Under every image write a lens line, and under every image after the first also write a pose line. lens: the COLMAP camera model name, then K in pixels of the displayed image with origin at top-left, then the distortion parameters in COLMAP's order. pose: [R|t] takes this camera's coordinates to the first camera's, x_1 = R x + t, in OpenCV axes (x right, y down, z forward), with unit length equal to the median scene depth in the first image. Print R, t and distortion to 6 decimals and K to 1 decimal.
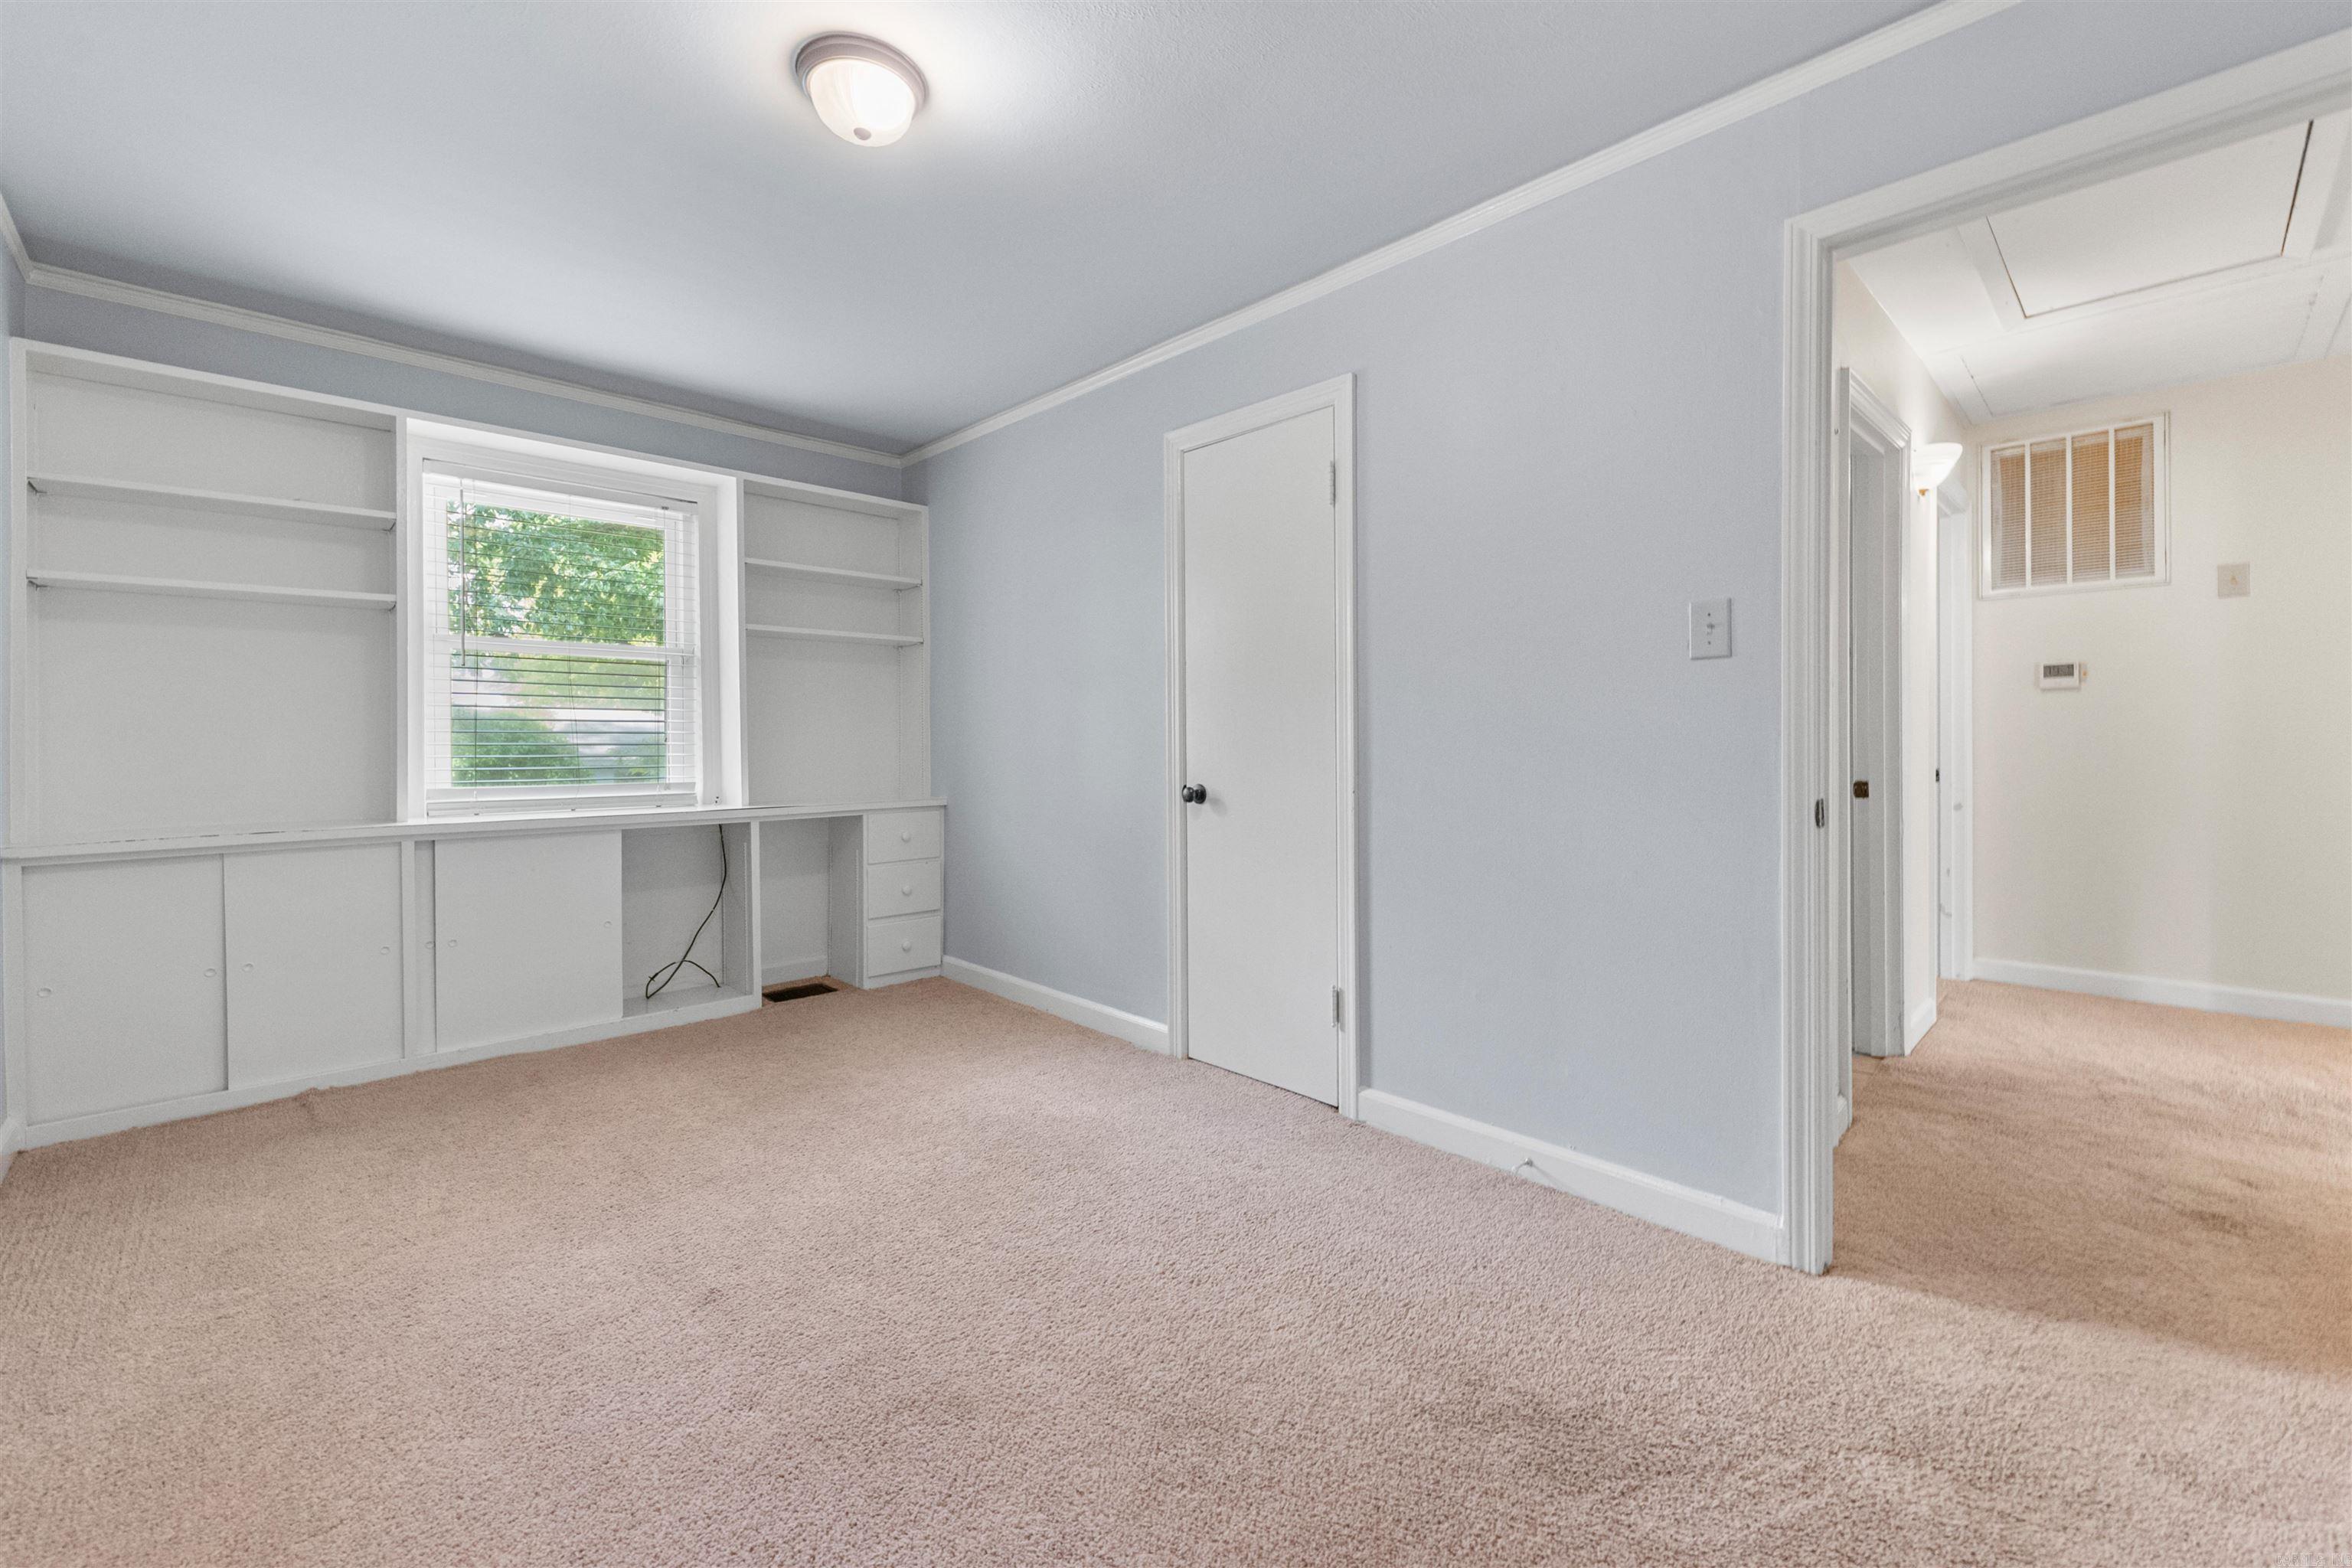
lens RADIAL K [[964.5, 0, 1139.7], [0, 964.5, 741.2], [0, 0, 1]] dist [0.000971, -0.000542]
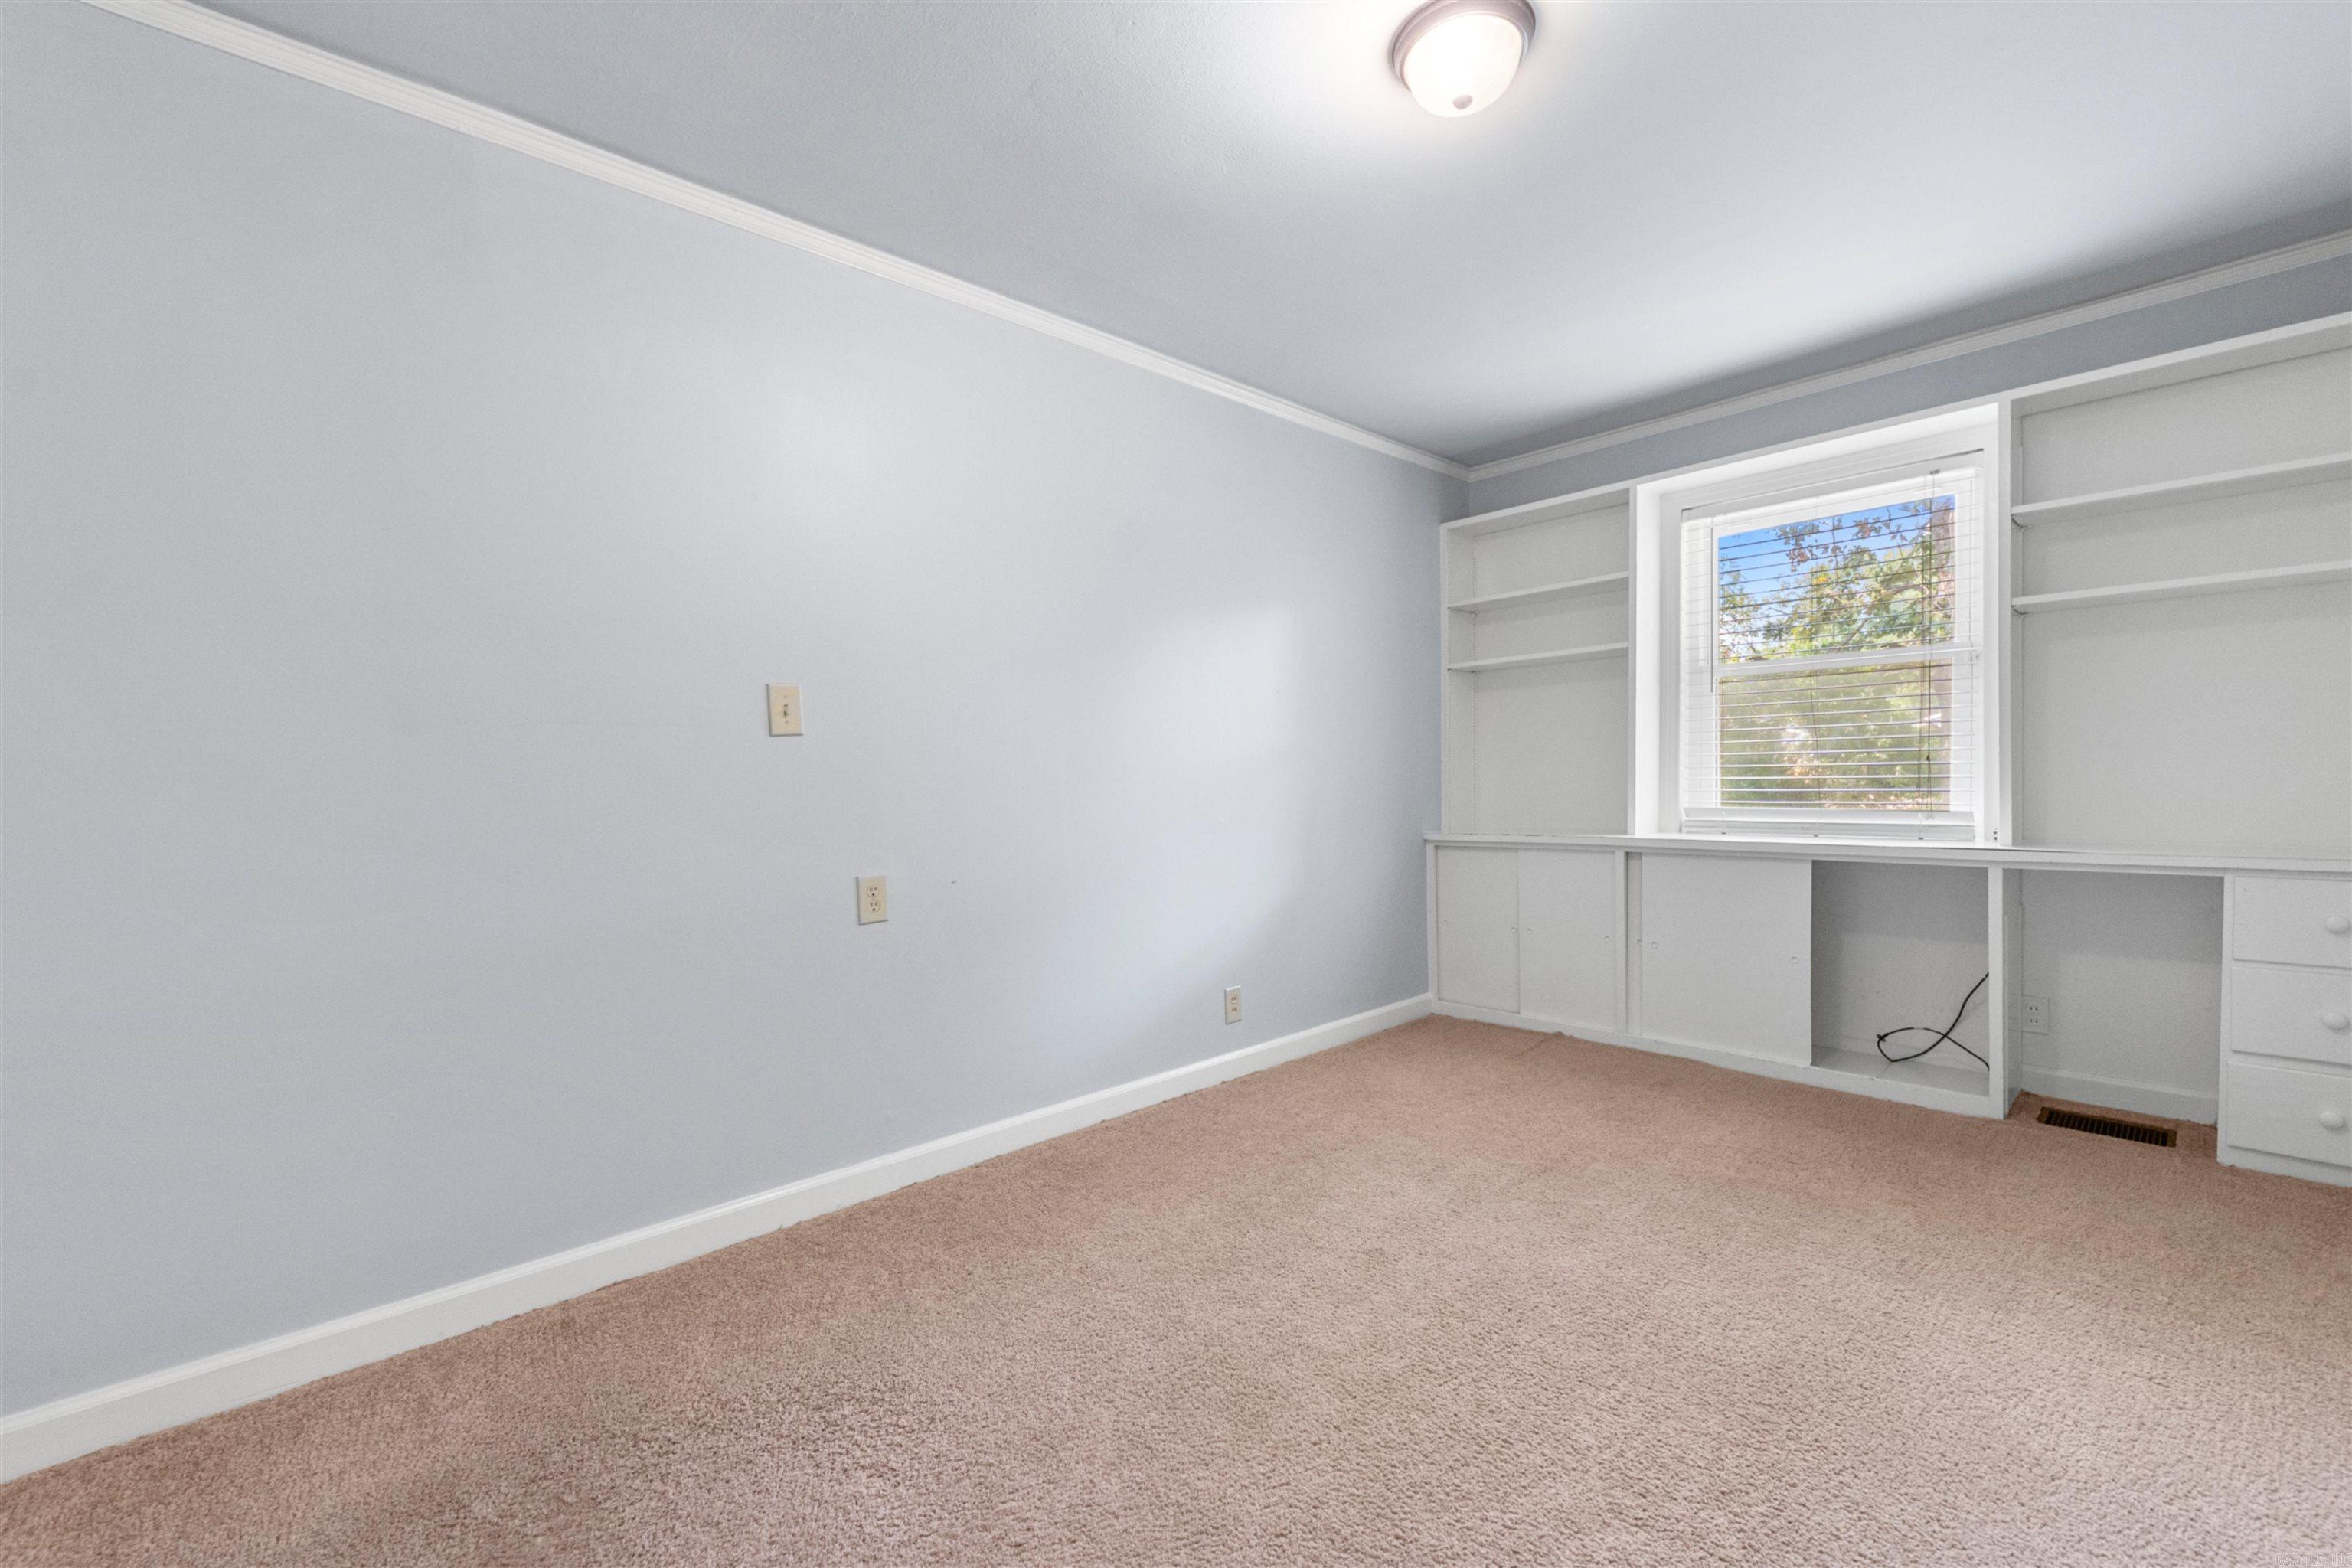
lens RADIAL K [[964.5, 0, 1171.9], [0, 964.5, 797.7], [0, 0, 1]] dist [0.000971, -0.000542]
pose [[0.001434, 0.026984, -0.999635, 0.374179], [0.023432, 0.999360, 0.027011, -0.005807], [0.999724, -0.023462, 0.000801, 0.404015]]
